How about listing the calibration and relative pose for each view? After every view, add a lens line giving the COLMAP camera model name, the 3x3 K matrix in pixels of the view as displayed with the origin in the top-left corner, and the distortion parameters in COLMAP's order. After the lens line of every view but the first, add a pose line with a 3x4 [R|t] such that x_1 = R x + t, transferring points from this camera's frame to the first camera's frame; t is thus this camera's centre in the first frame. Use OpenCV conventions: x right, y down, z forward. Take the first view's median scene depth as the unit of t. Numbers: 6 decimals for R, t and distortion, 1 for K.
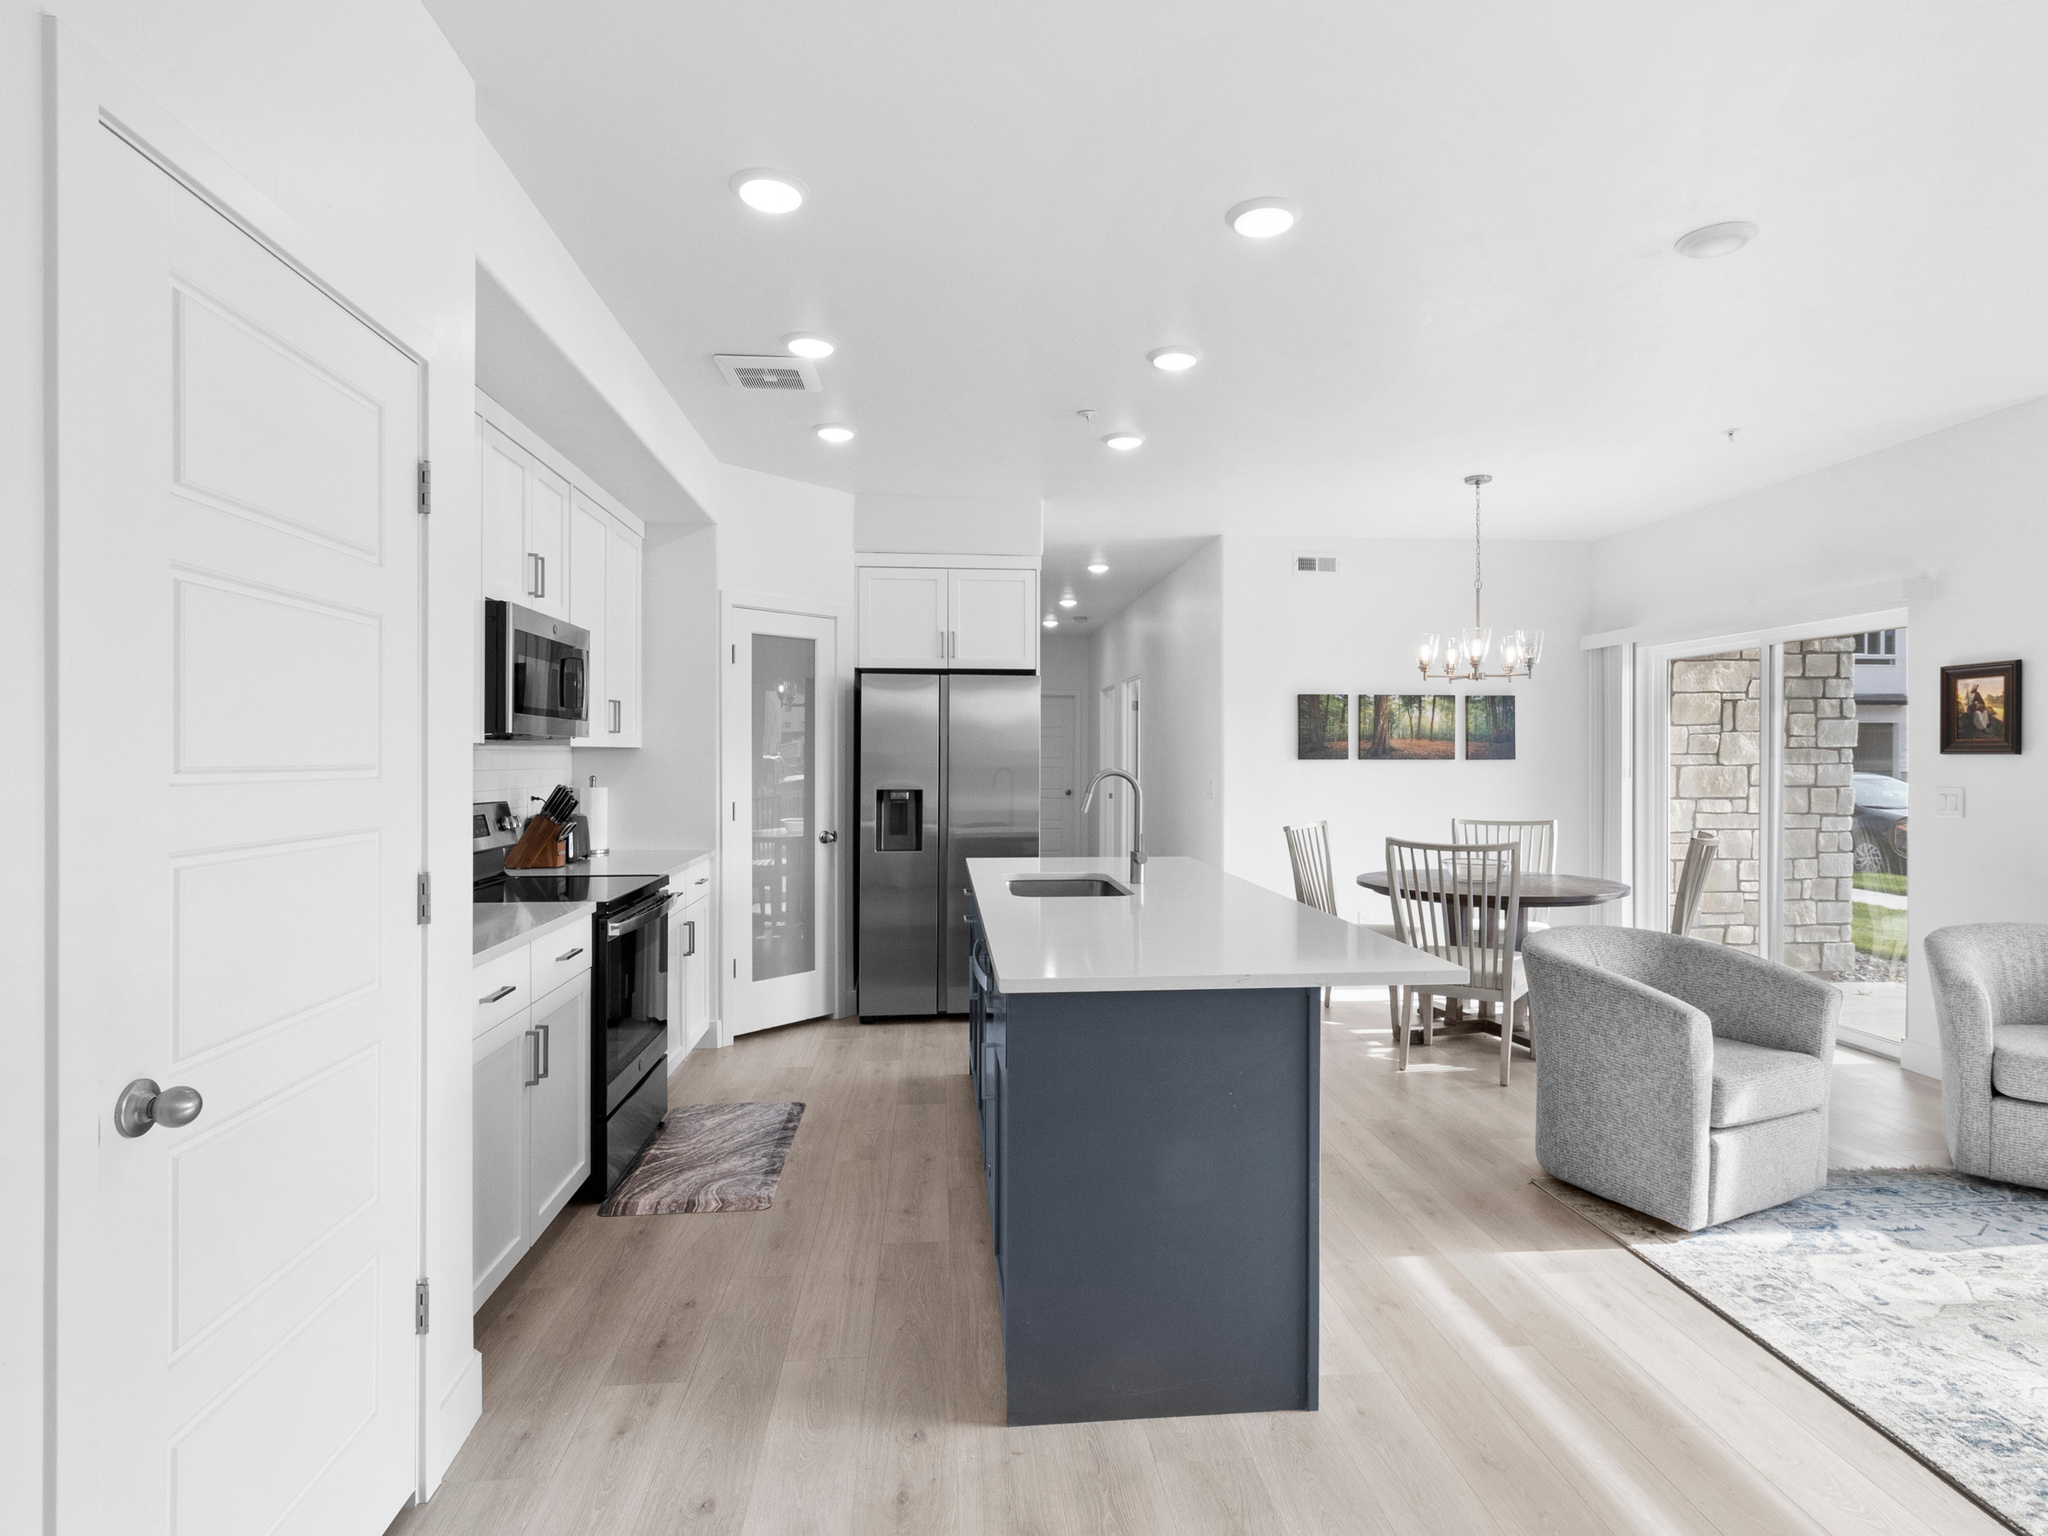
lens RADIAL K [[1084.9, 0, 1040.4], [0, 1084.9, 769.8], [0, 0, 1]] dist [0.005188, -0.000980]
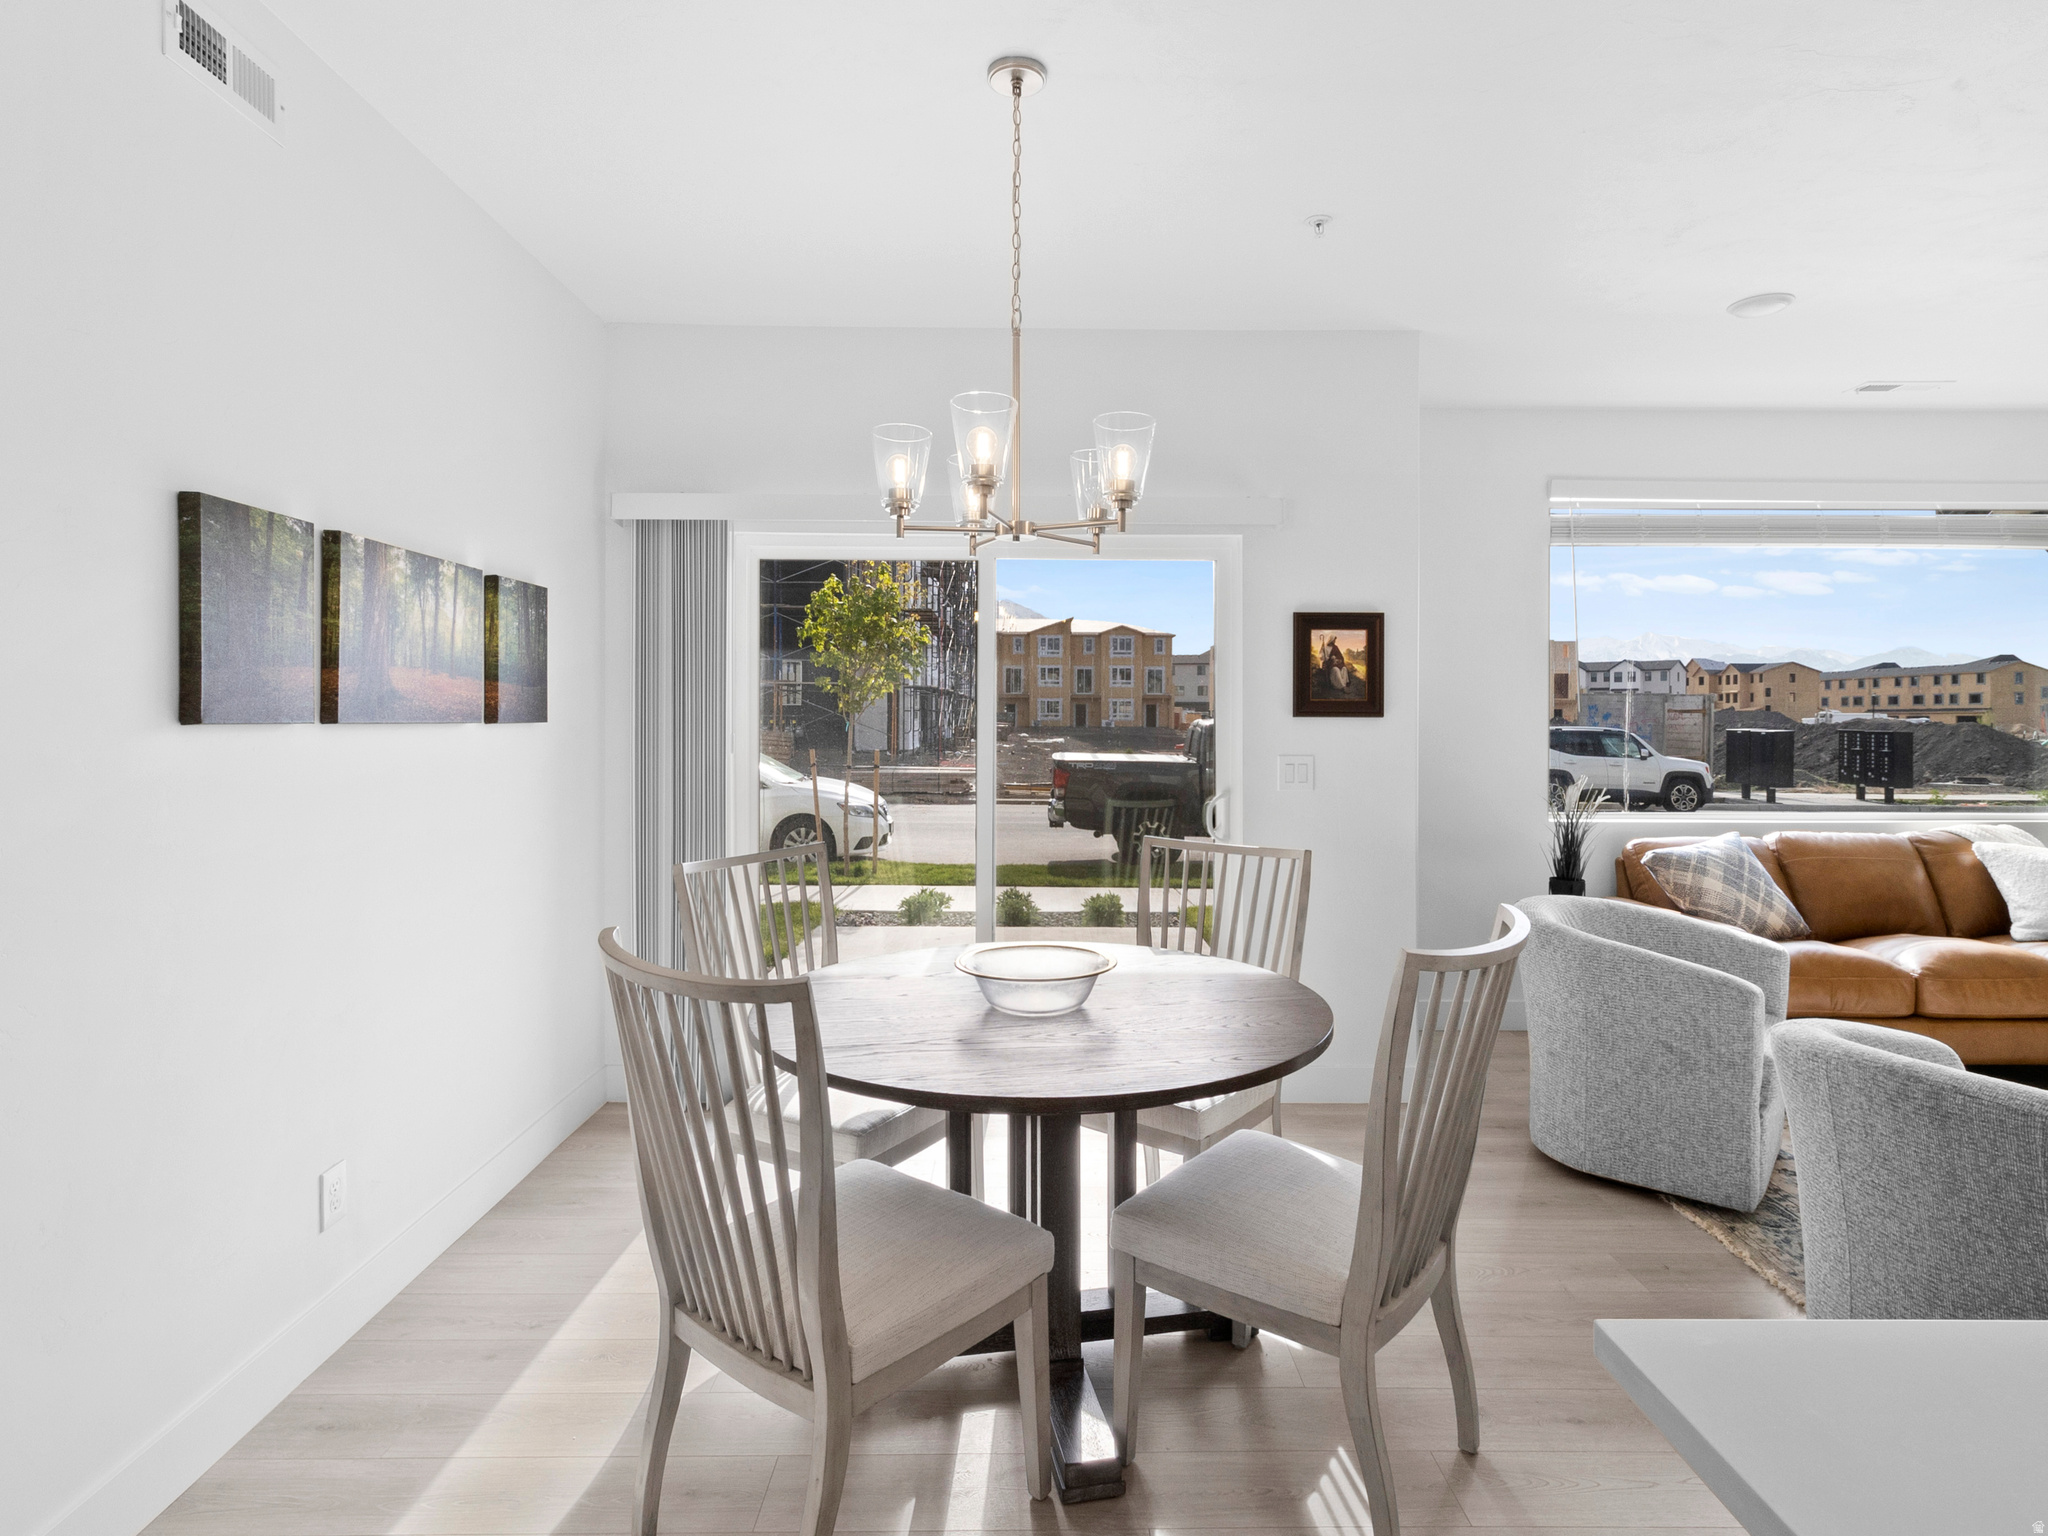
lens RADIAL K [[1084.9, 0, 1030.8], [0, 1084.9, 722.8], [0, 0, 1]] dist [0.005188, -0.000980]
pose [[0.091640, -0.002061, 0.995790, -0.018937], [0.008935, 0.999959, 0.001247, -0.008147], [-0.995752, 0.008783, 0.091655, 0.751487]]
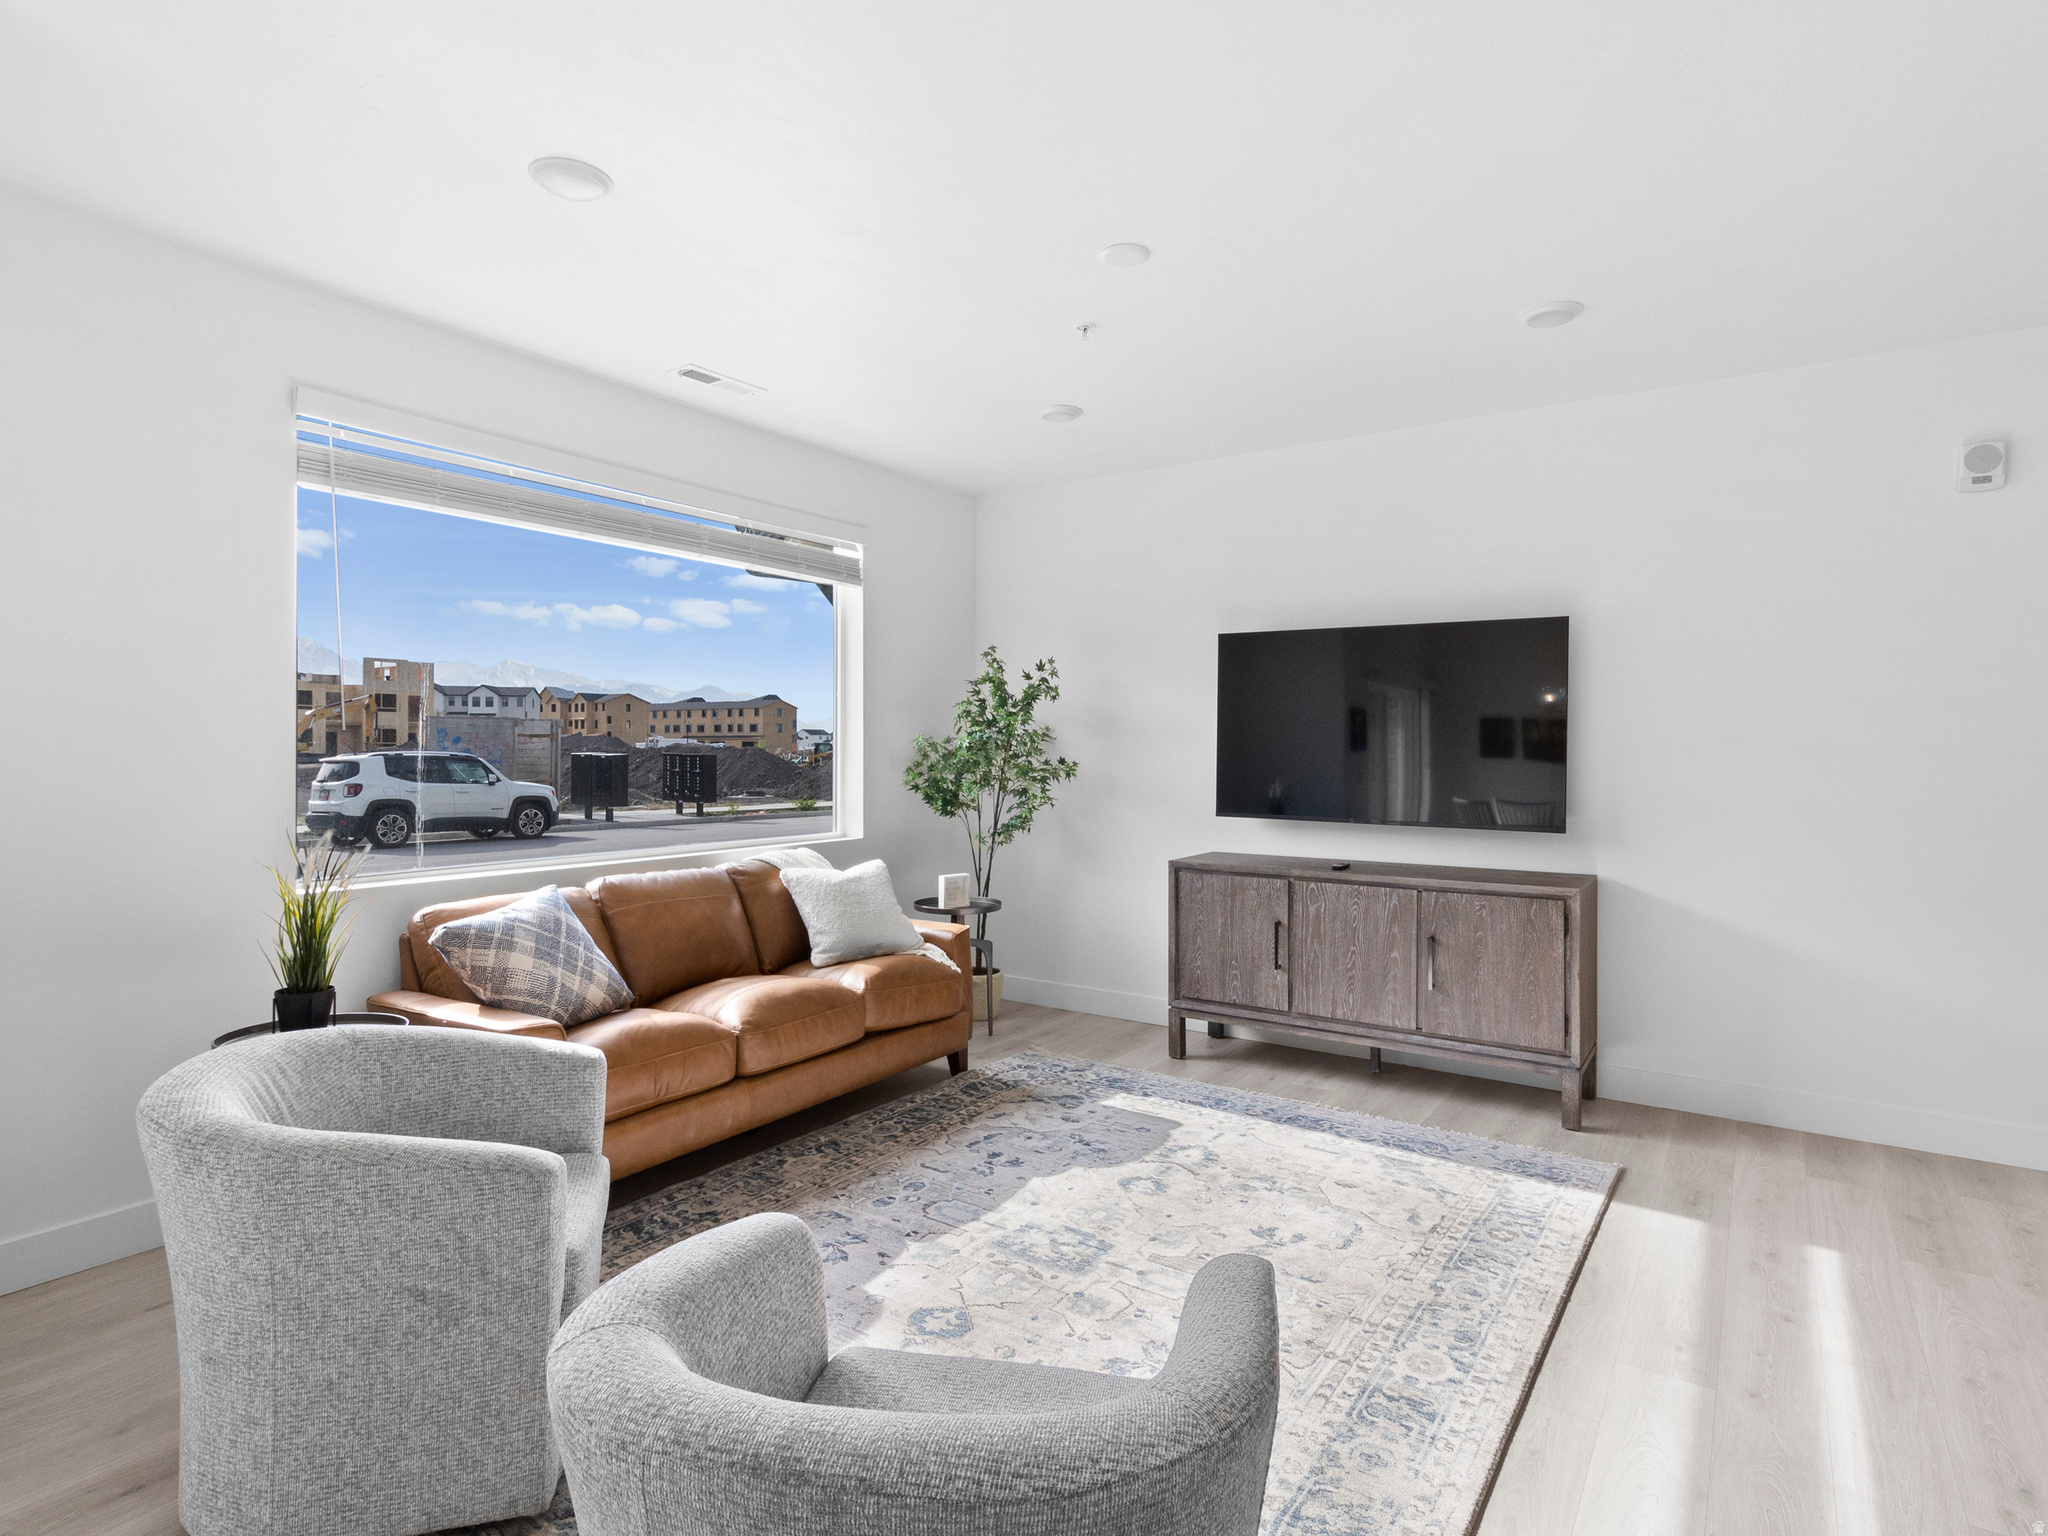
lens RADIAL K [[1084.9, 0, 1054.3], [0, 1084.9, 752.2], [0, 0, 1]] dist [0.005188, -0.000980]
pose [[-0.779079, -0.004789, 0.626908, 0.159228], [0.004368, 0.999905, 0.013067, -0.006964], [-0.626911, 0.012919, -0.778984, 0.642932]]
